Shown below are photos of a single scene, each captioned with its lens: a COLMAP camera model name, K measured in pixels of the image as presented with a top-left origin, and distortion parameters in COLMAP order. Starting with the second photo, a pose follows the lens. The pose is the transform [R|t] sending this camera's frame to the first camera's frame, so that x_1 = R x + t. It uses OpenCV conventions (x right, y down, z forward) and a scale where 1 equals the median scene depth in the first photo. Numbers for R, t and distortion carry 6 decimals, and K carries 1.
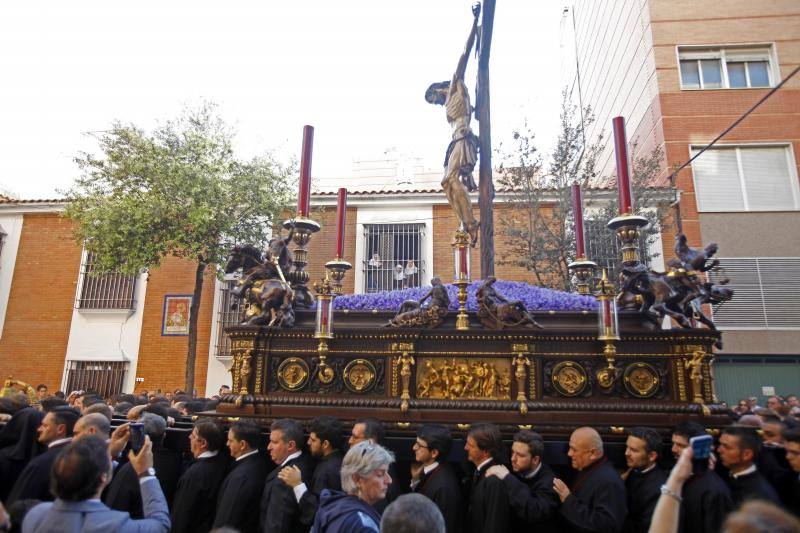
lens RADIAL K [[598.6, 0, 400.4], [0, 598.6, 252.0], [0, 0, 1]] dist [-0.006875, 0.006040]
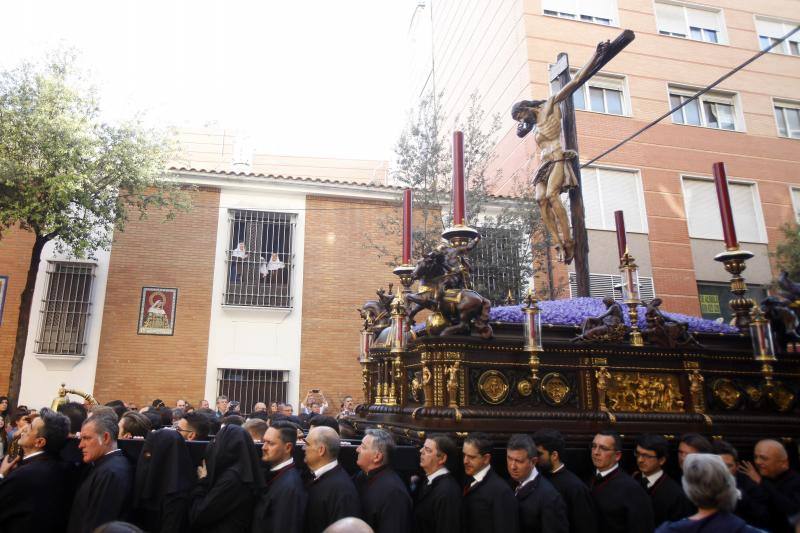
lens RADIAL K [[649.9, 0, 401.1], [0, 649.9, 239.9], [0, 0, 1]] dist [0.003299, 0.014074]
pose [[0.950104, 0.076570, 0.302390, -0.477607], [-0.074359, 0.997054, -0.018836, -0.005091], [-0.302942, -0.004590, 0.952998, 0.014342]]
